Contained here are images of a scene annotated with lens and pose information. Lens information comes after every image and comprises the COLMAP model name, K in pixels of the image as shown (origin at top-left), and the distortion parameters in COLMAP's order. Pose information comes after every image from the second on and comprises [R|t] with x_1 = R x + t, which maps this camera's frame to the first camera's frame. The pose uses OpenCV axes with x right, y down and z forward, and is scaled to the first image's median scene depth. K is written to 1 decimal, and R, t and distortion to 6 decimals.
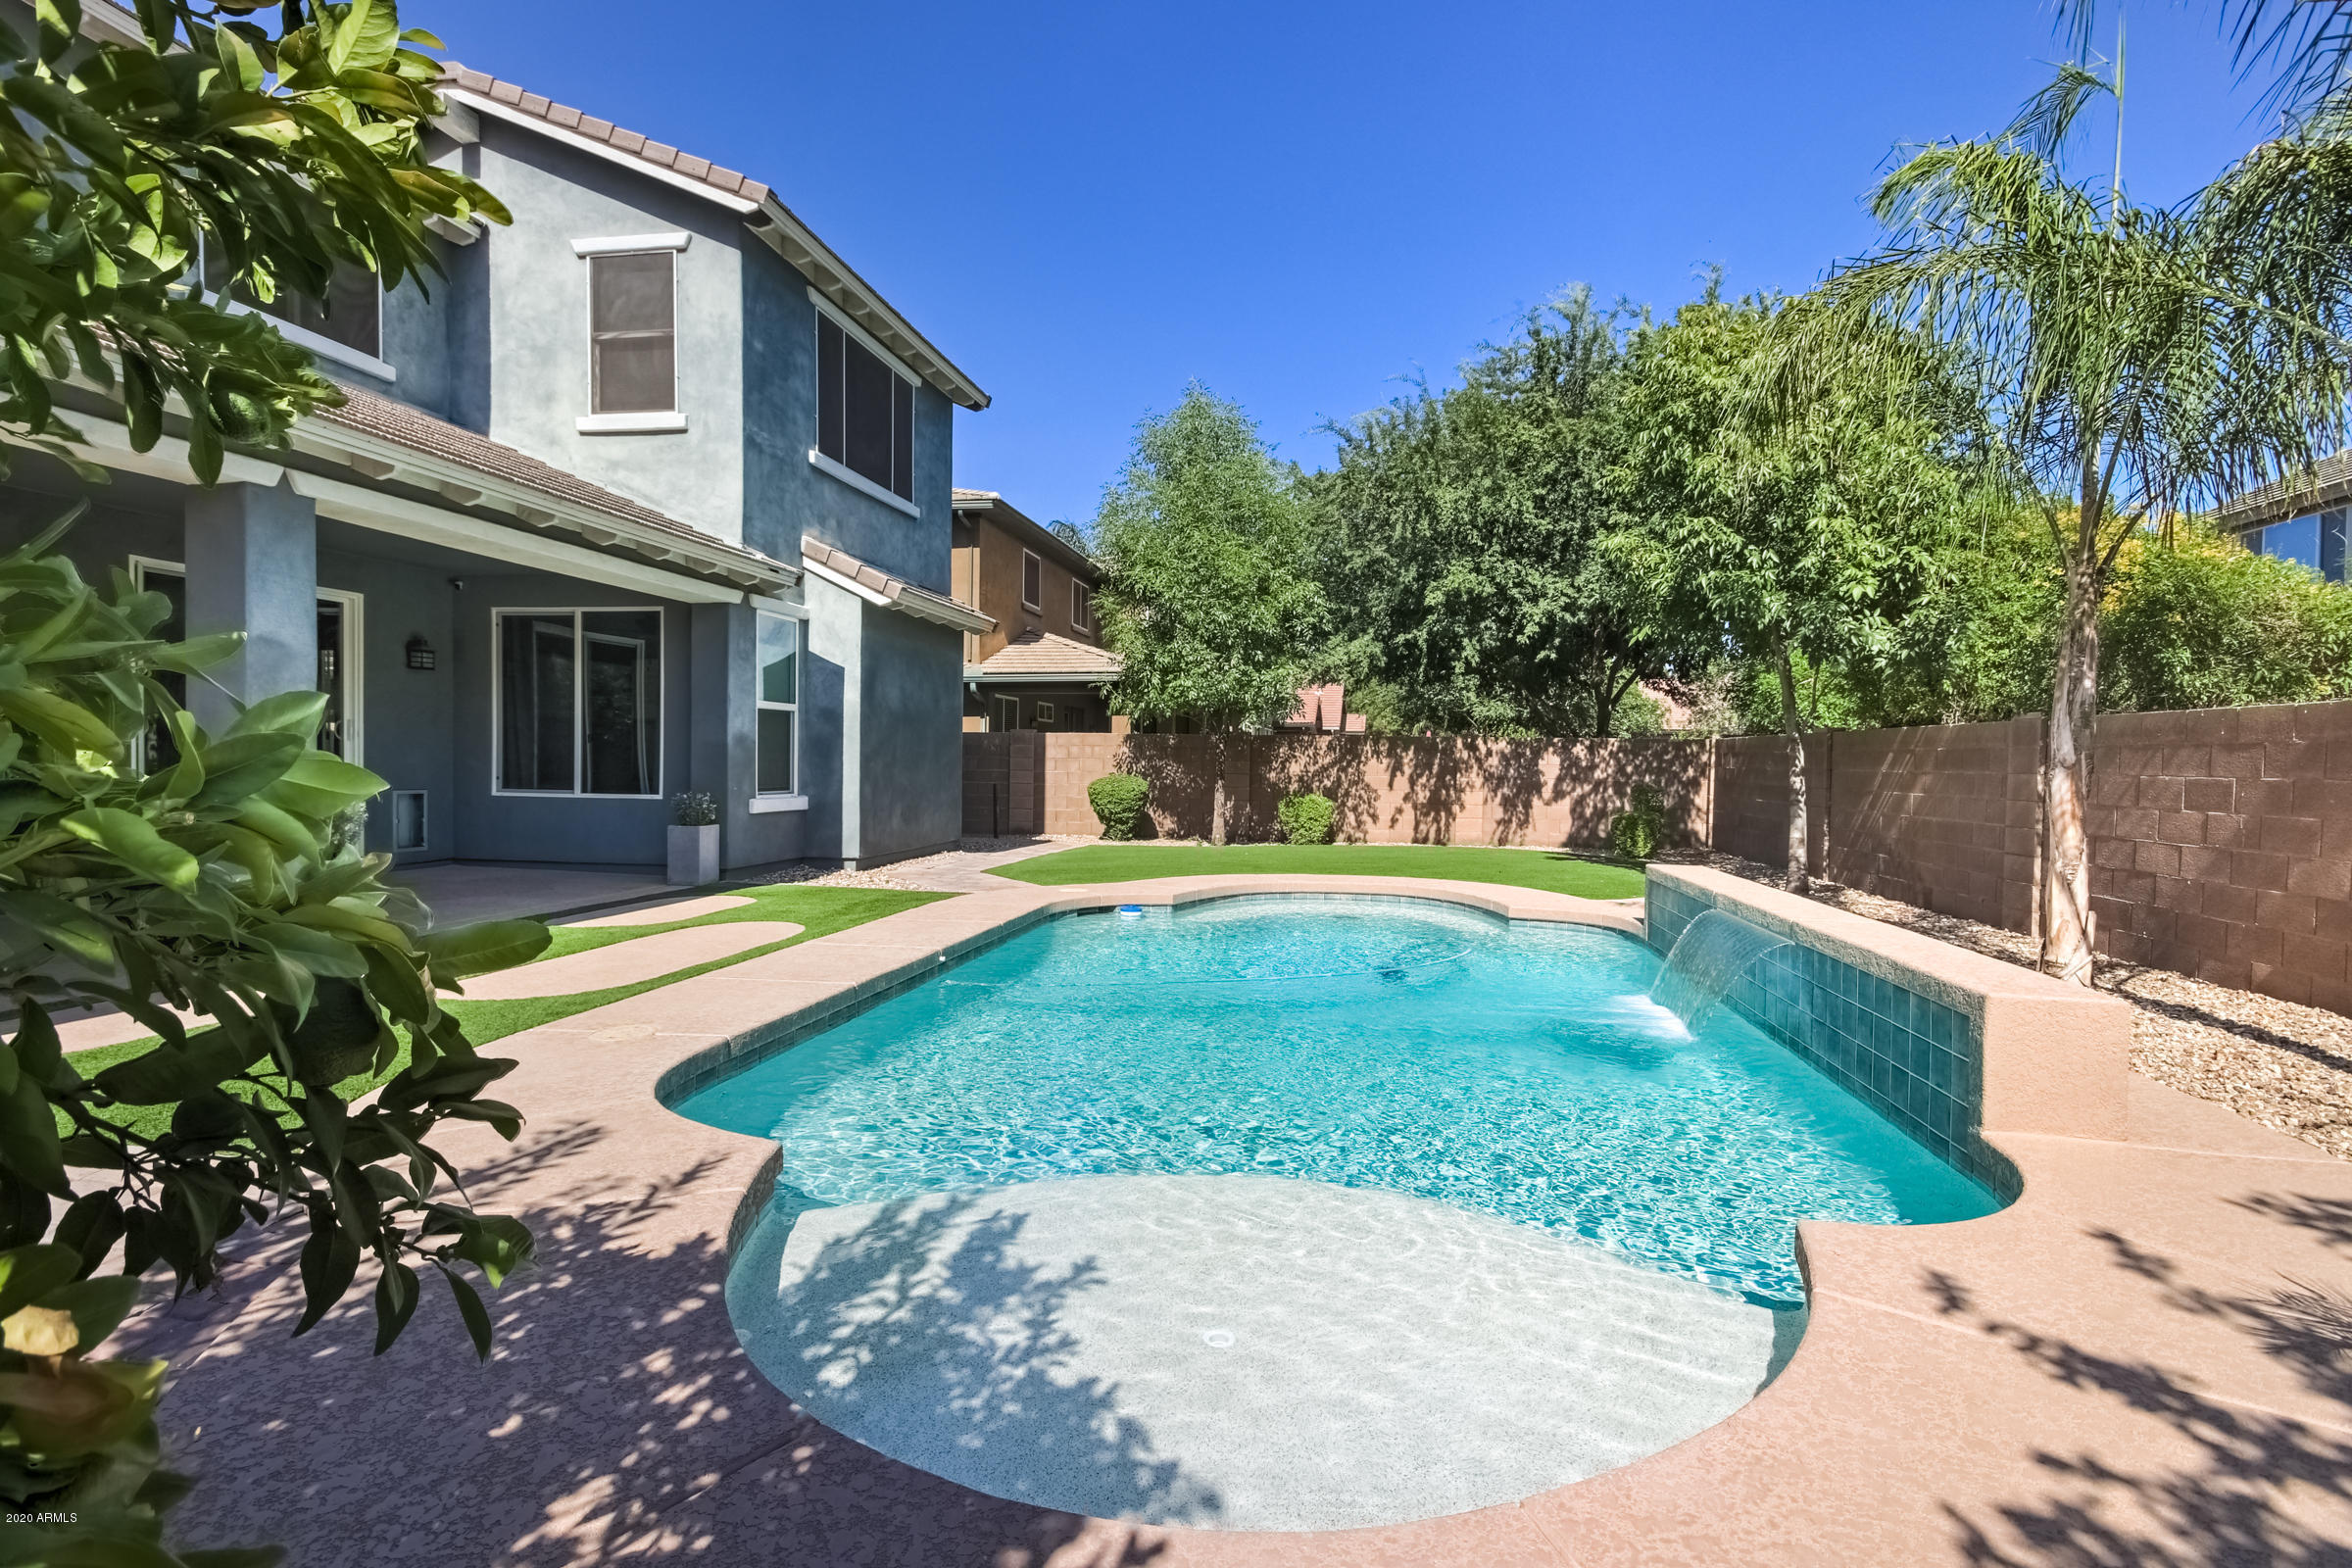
lens RADIAL K [[1086.5, 0, 1201.1], [0, 1086.5, 786.5], [0, 0, 1]] dist [0.013458, -0.000277]
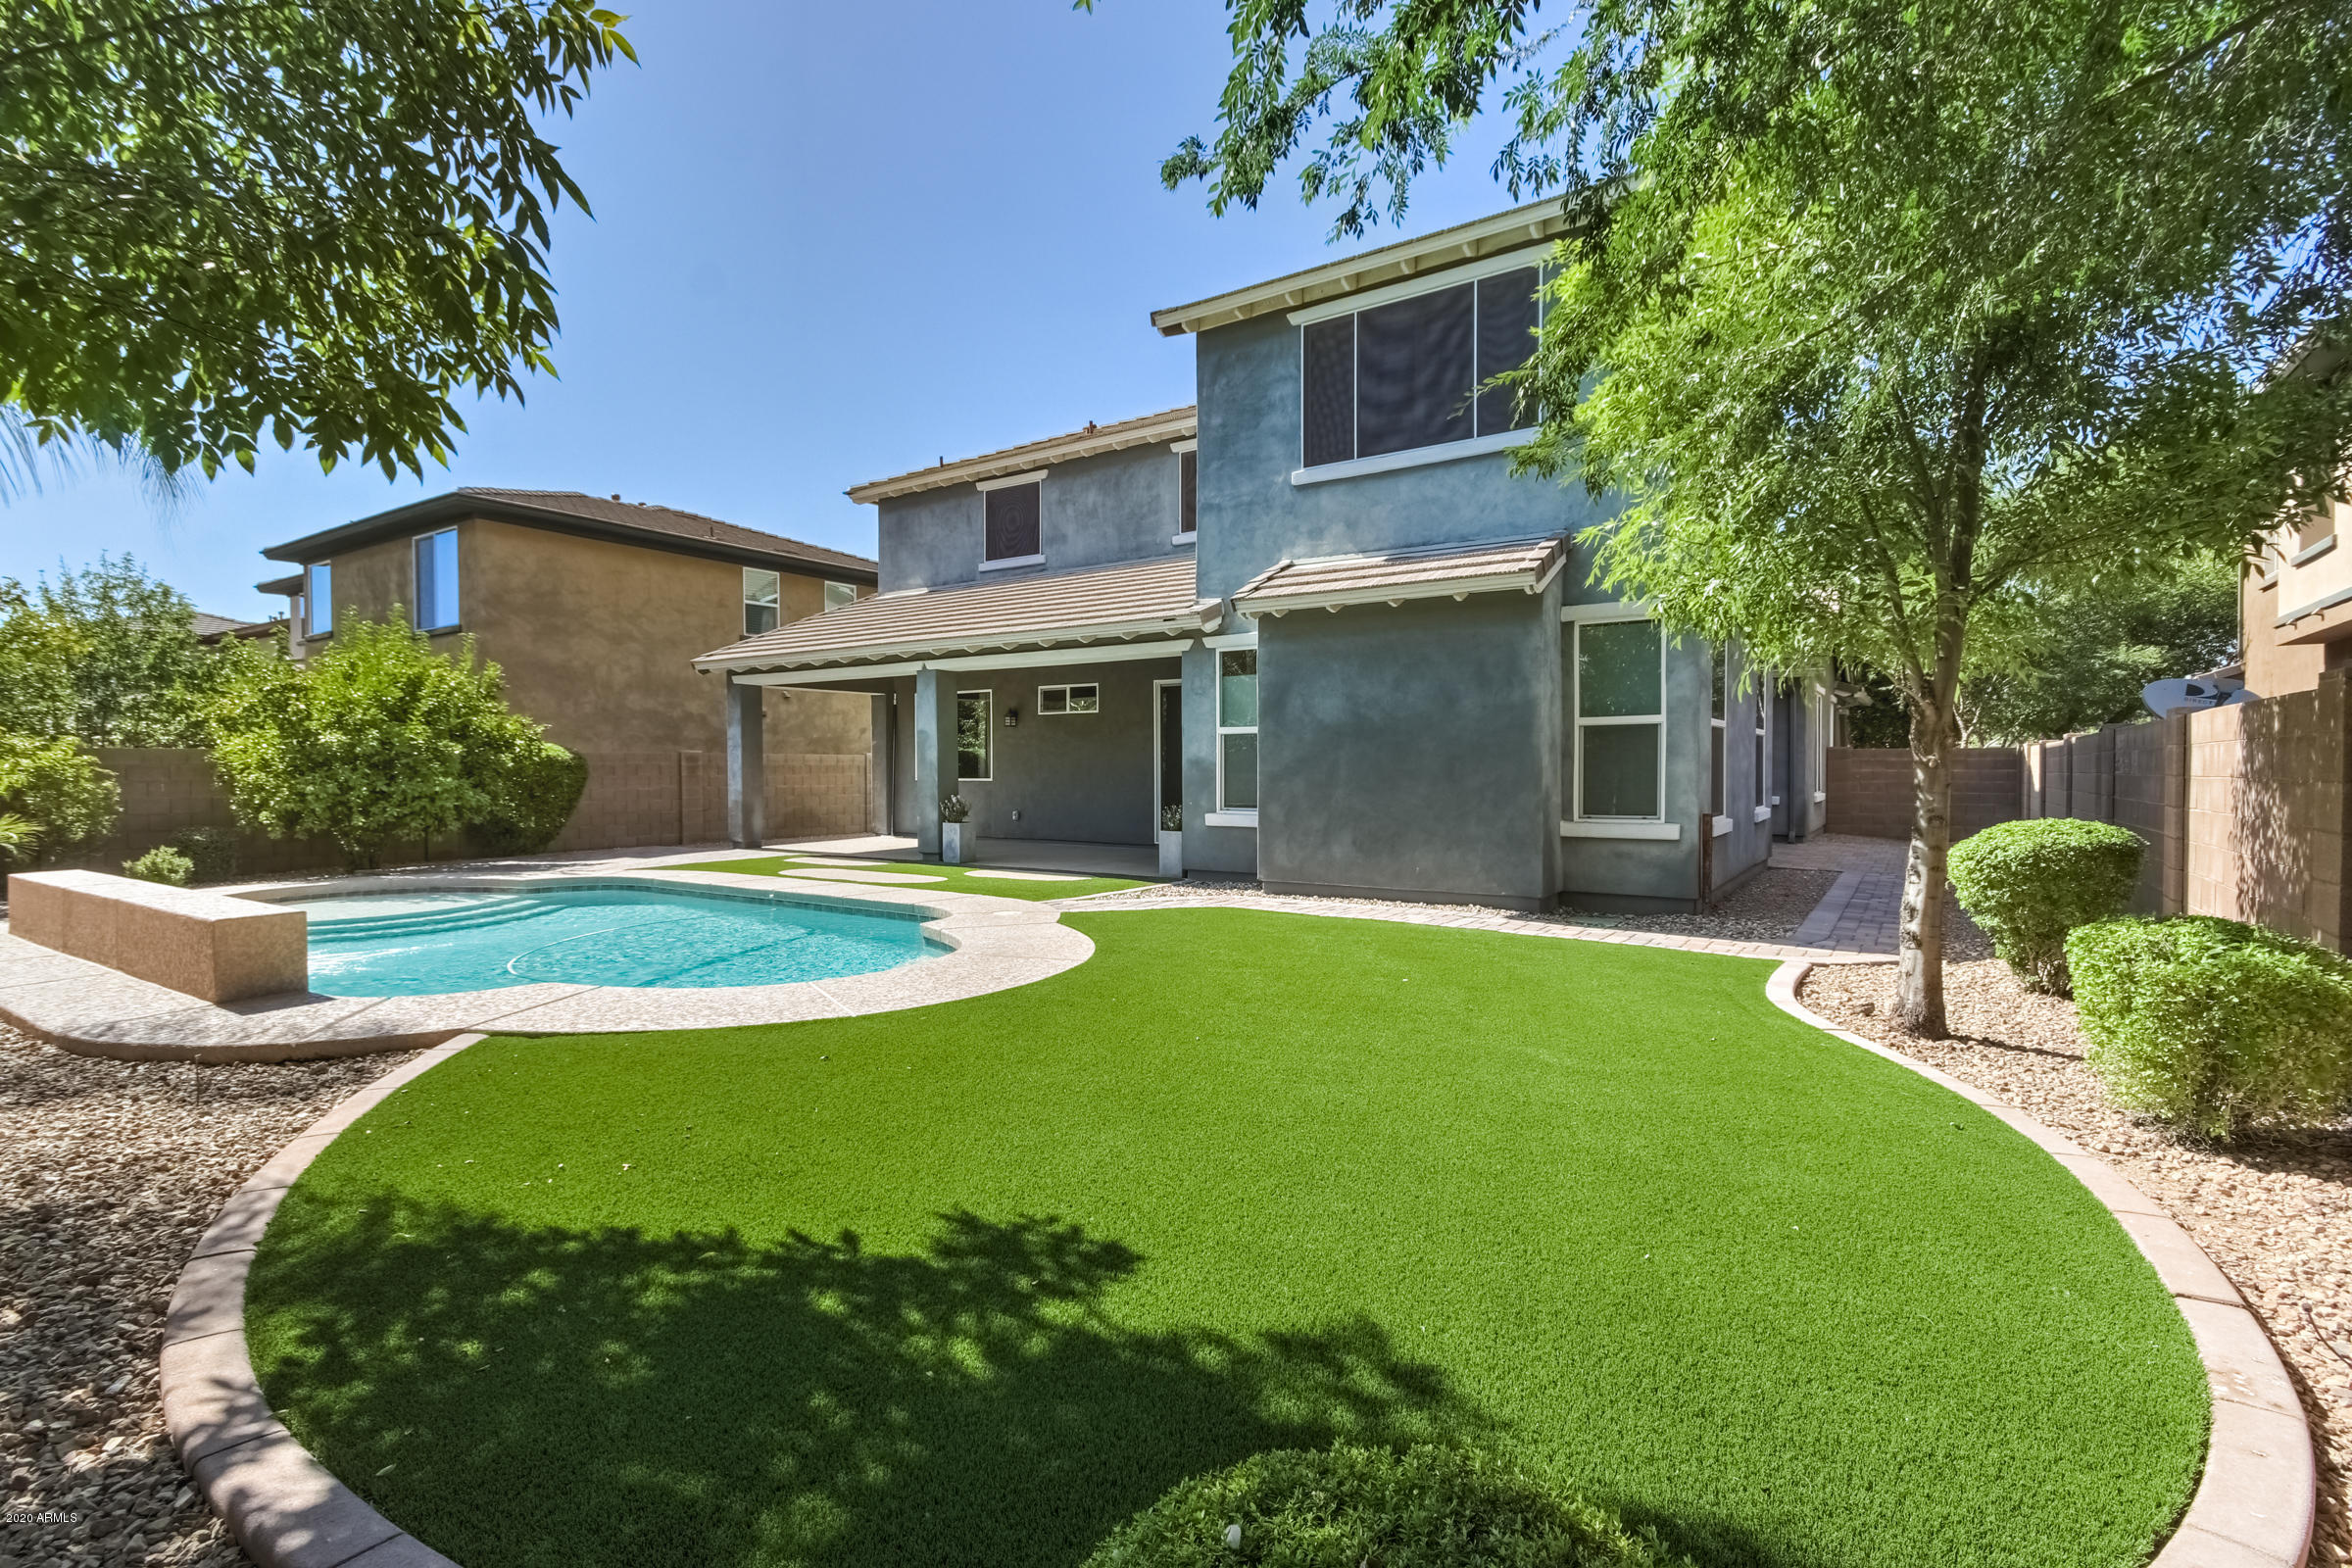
lens RADIAL K [[1086.1, 0, 1170.6], [0, 1086.1, 776.9], [0, 0, 1]] dist [0.015588, 0.000208]
pose [[-0.421364, -0.007237, -0.906863, 0.633045], [-0.027150, 0.999621, 0.004637, -0.030084], [0.906485, 0.026575, -0.421400, 1.400948]]
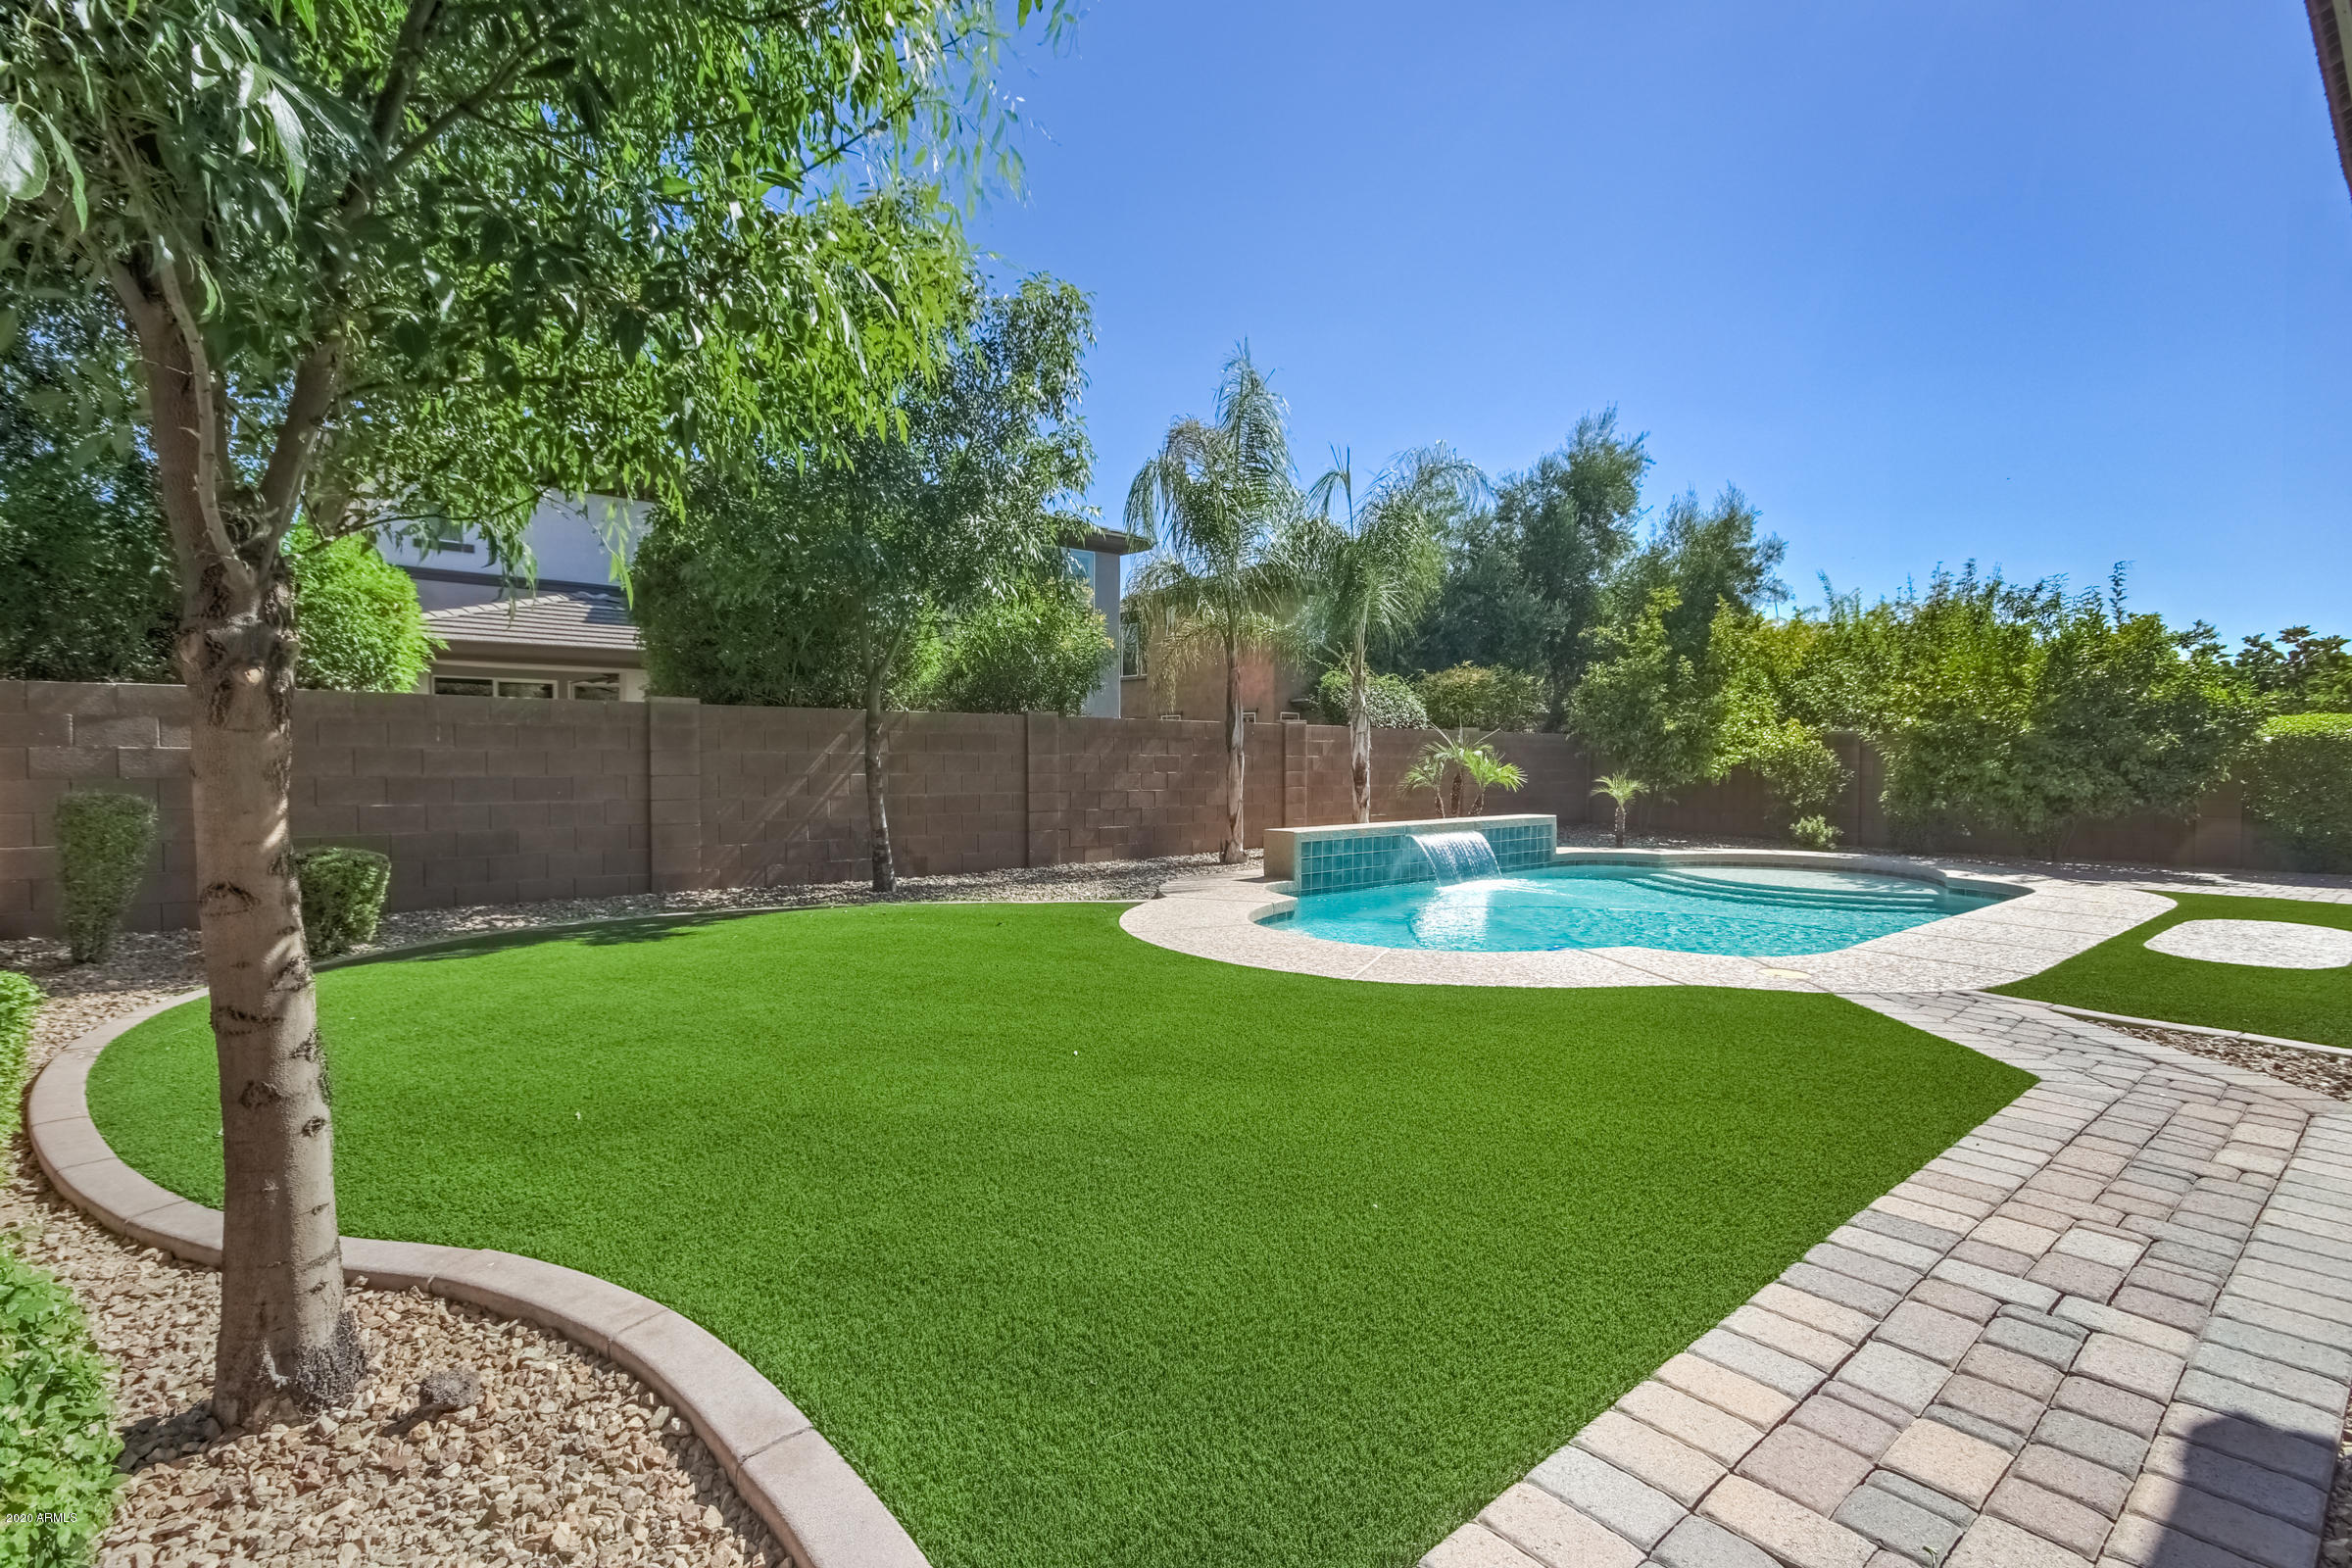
lens RADIAL K [[1084.3, 0, 1181.9], [0, 1084.3, 799.1], [0, 0, 1]] dist [0.011886, 0.000526]
pose [[-0.765061, -0.047529, 0.642201, -0.221516], [-0.002087, 0.997450, 0.071335, -0.040974], [-0.643954, 0.053236, -0.763210, 1.541792]]
